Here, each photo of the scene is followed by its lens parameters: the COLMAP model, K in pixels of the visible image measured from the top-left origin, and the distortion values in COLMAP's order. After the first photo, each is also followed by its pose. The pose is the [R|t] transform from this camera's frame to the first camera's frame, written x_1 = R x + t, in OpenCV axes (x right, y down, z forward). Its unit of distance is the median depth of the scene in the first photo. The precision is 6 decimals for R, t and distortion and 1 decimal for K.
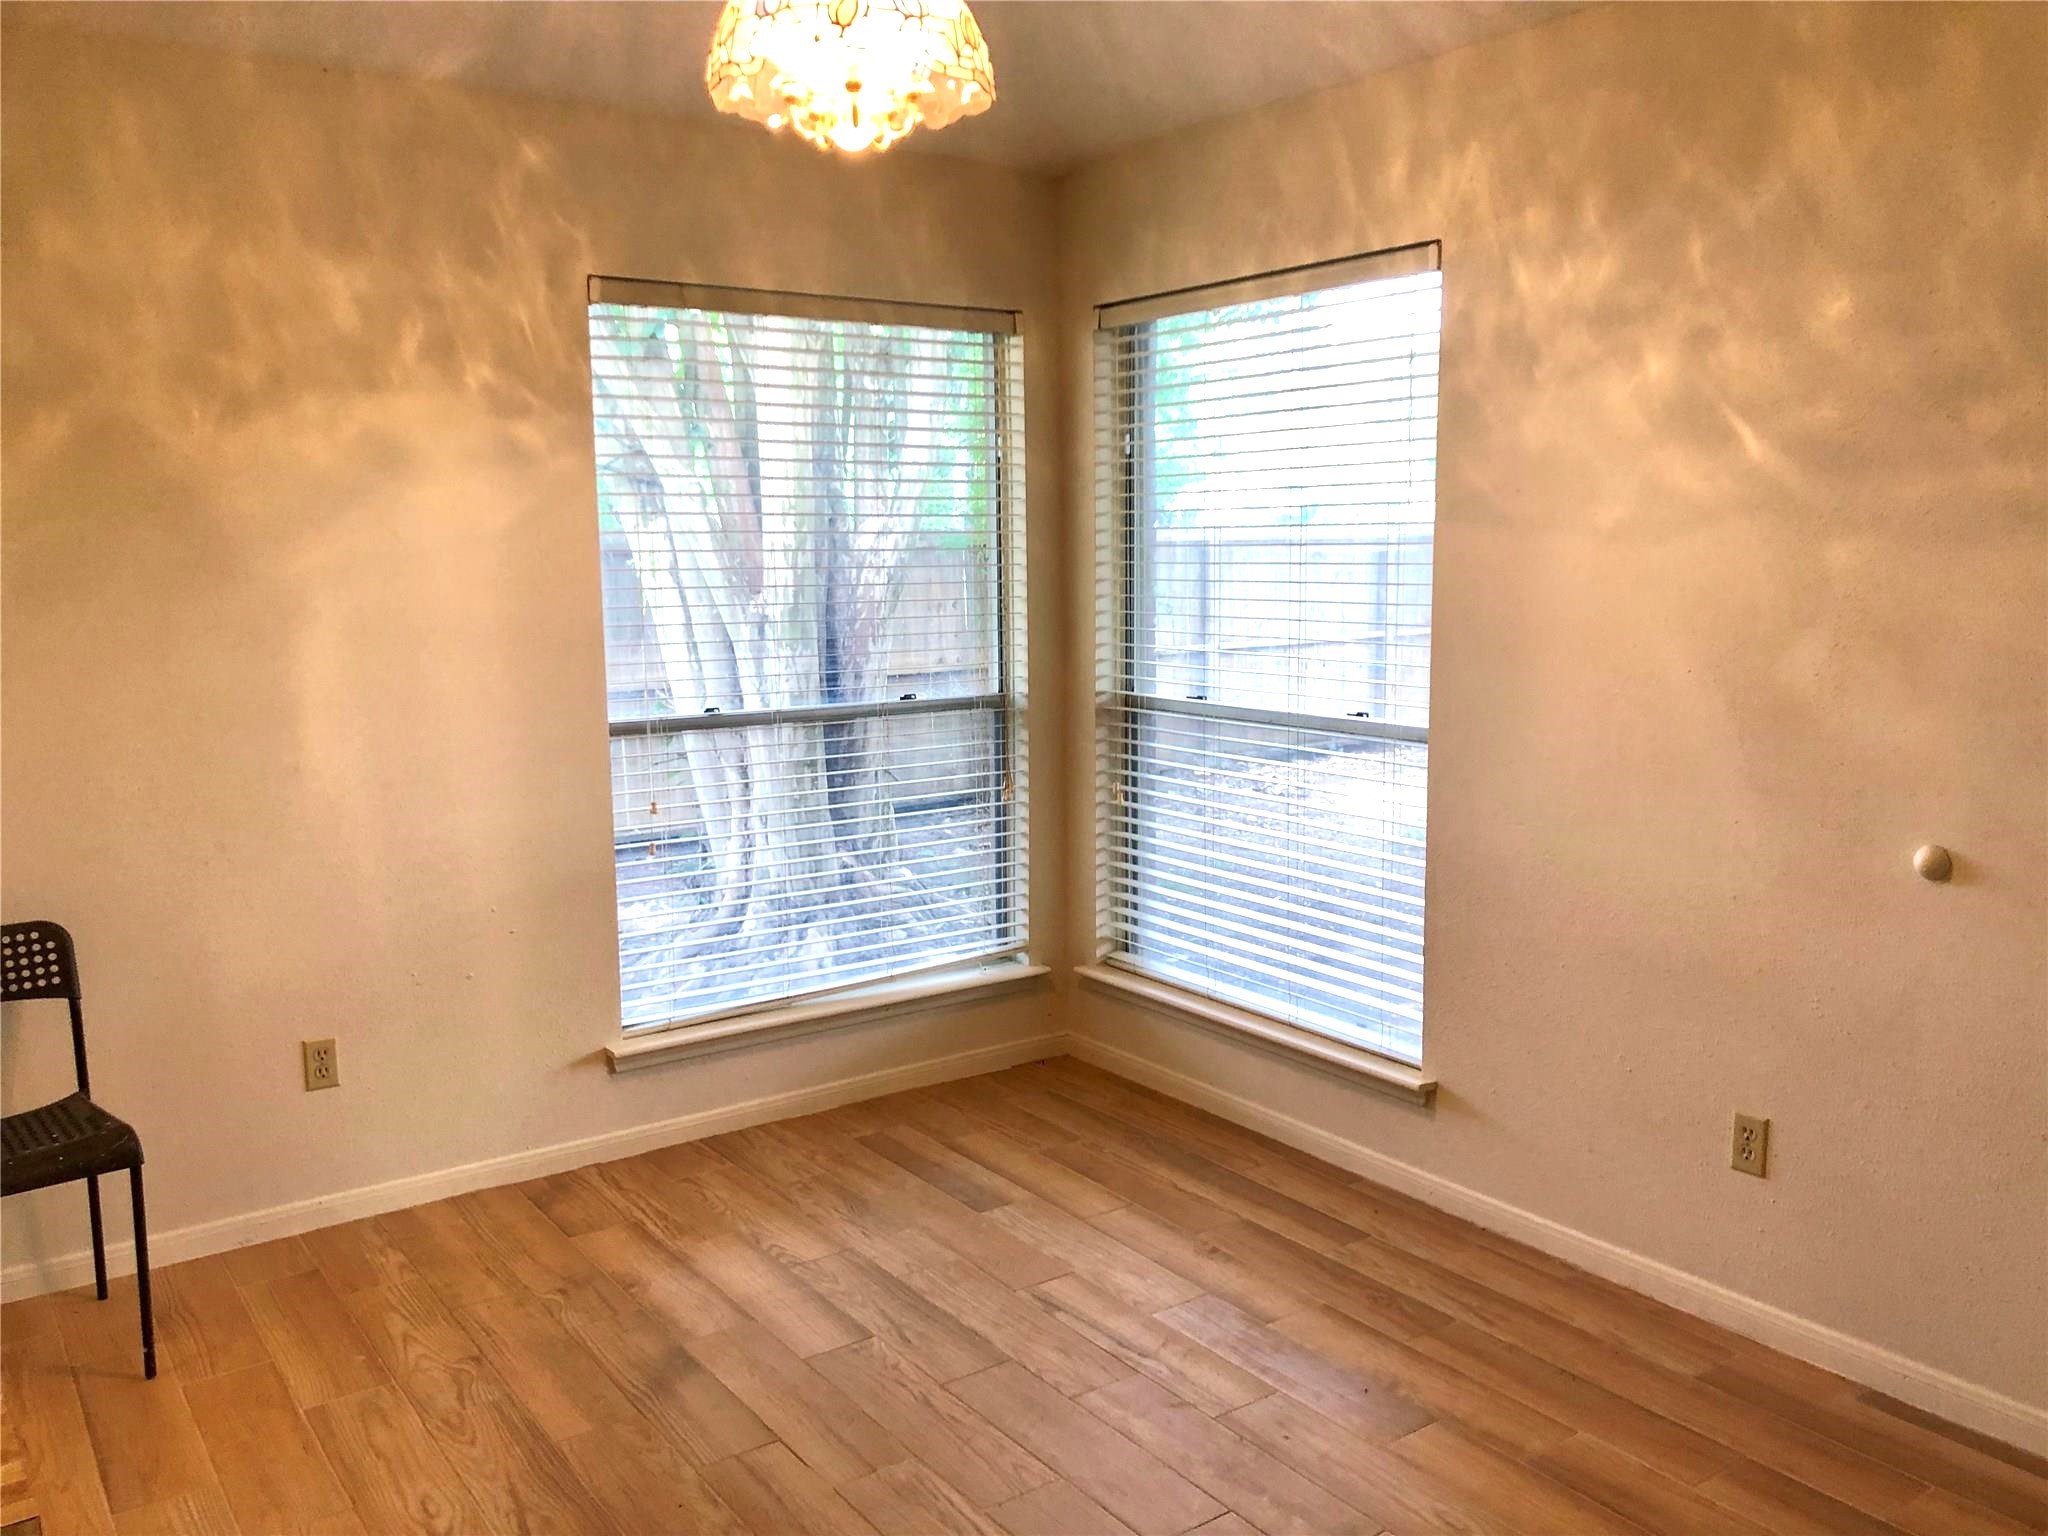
lens RADIAL K [[1653.8, 0, 1024.0], [0, 1653.8, 768.0], [0, 0, 1]] dist [0.012125, -0.004291]
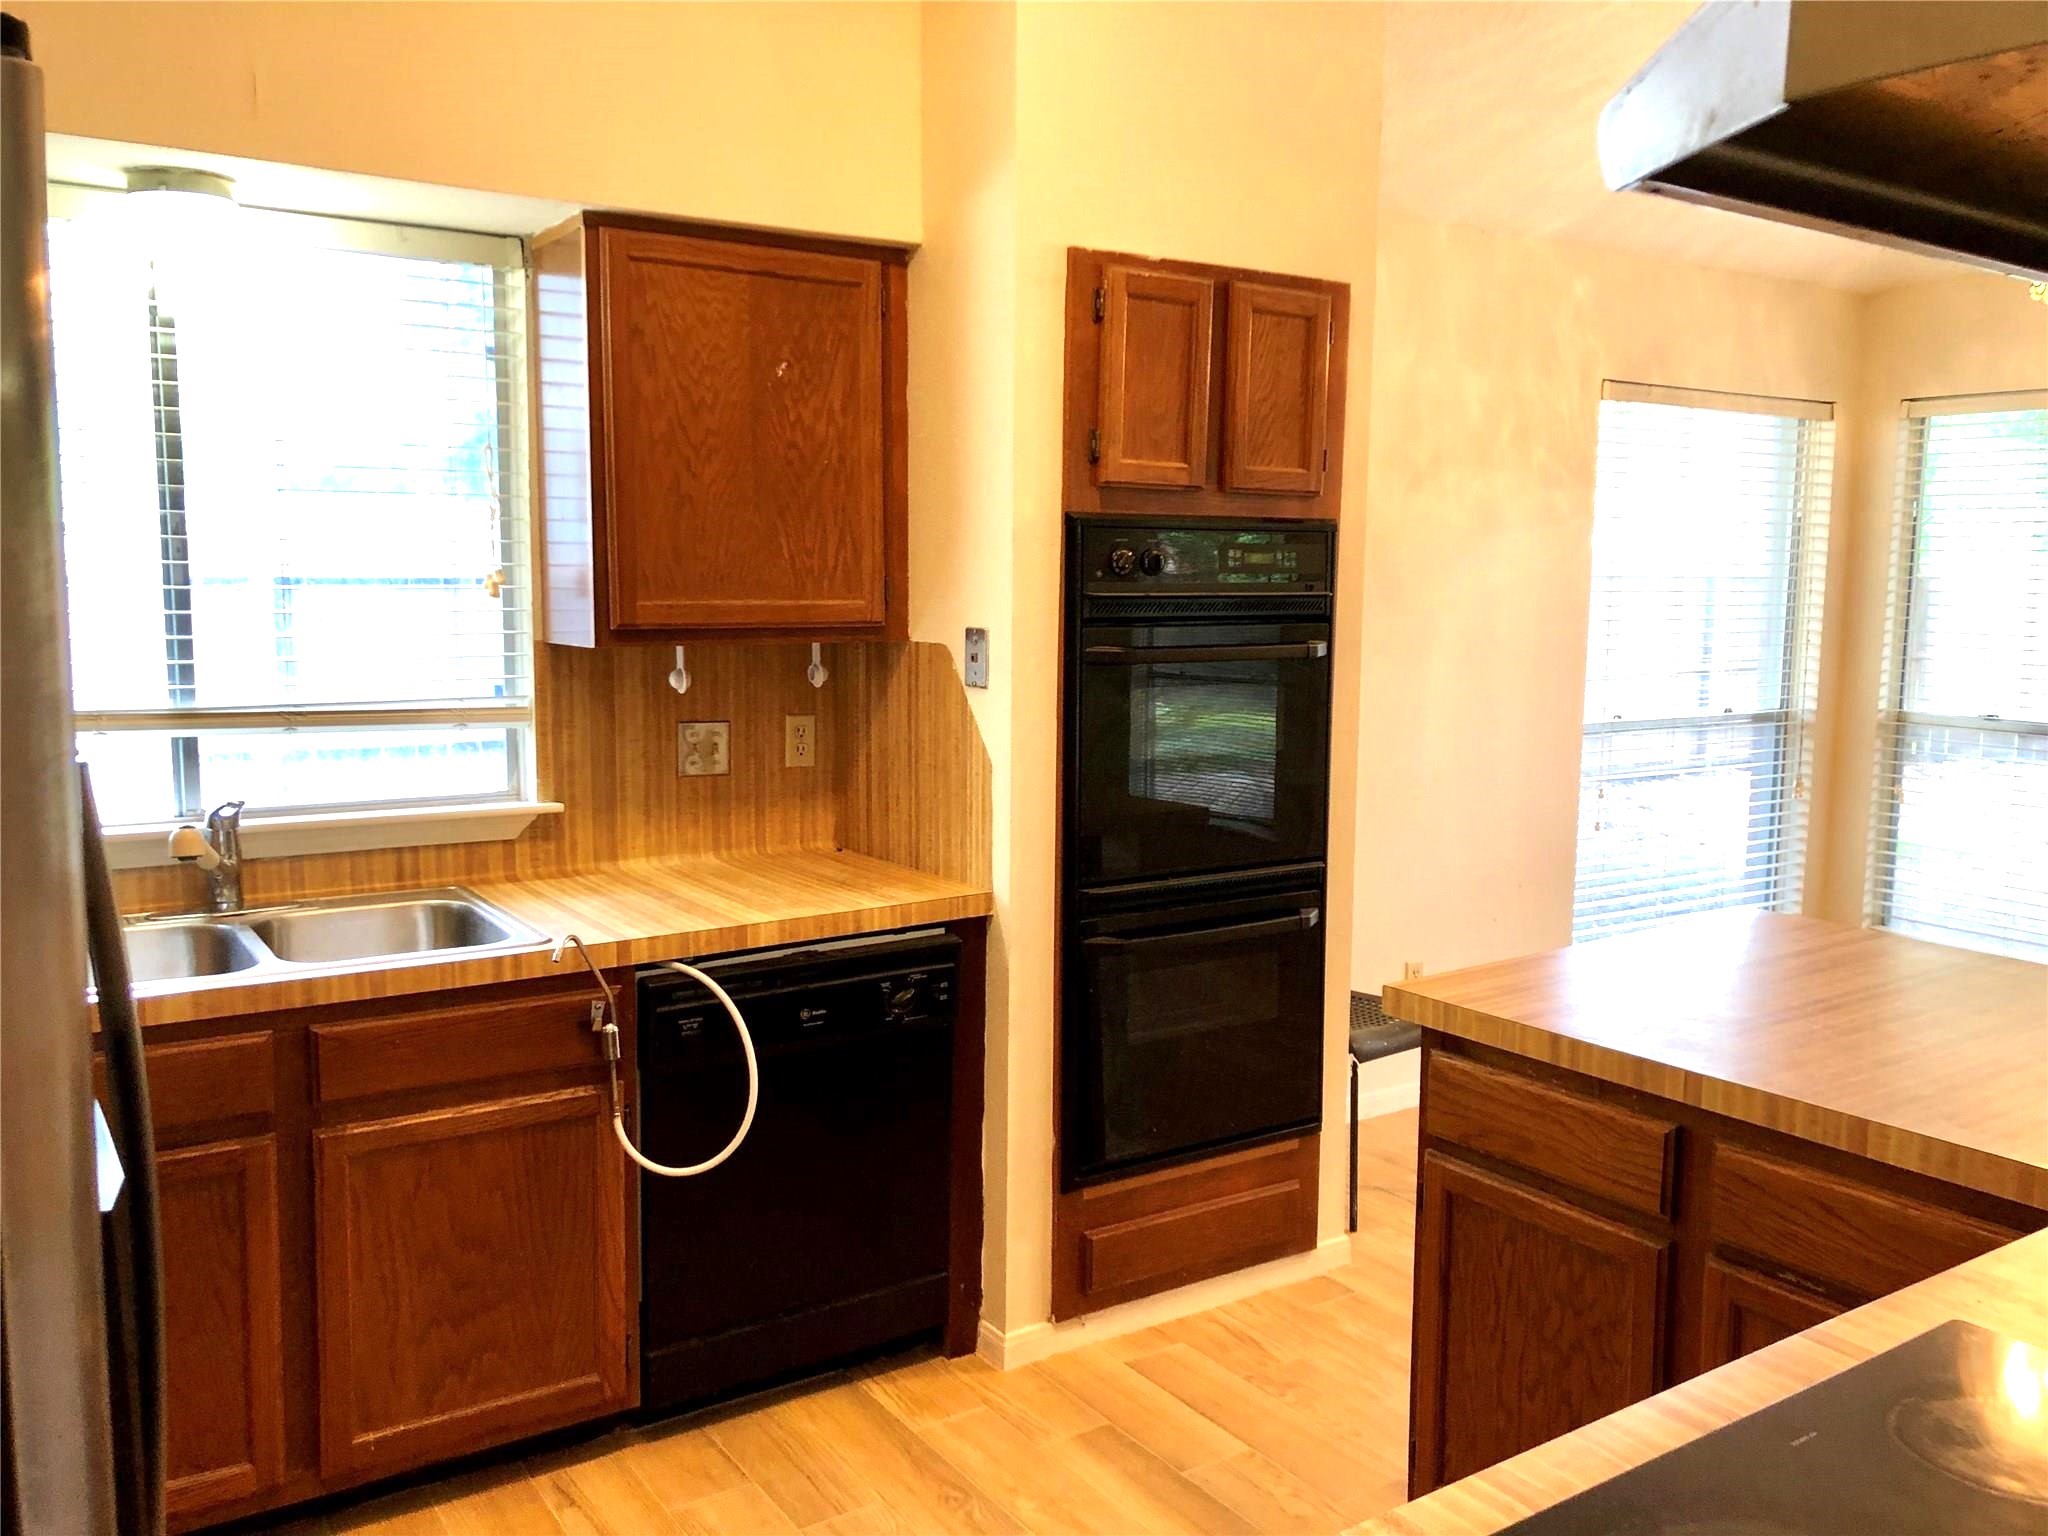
lens RADIAL K [[1653.8, 0, 1024.0], [0, 1653.8, 768.0], [0, 0, 1]] dist [0.012125, -0.004291]
pose [[0.999553, 0.019341, -0.022798, -0.570978], [-0.019696, 0.999686, -0.015485, 0.029420], [0.022492, 0.015927, 0.999620, -0.250349]]
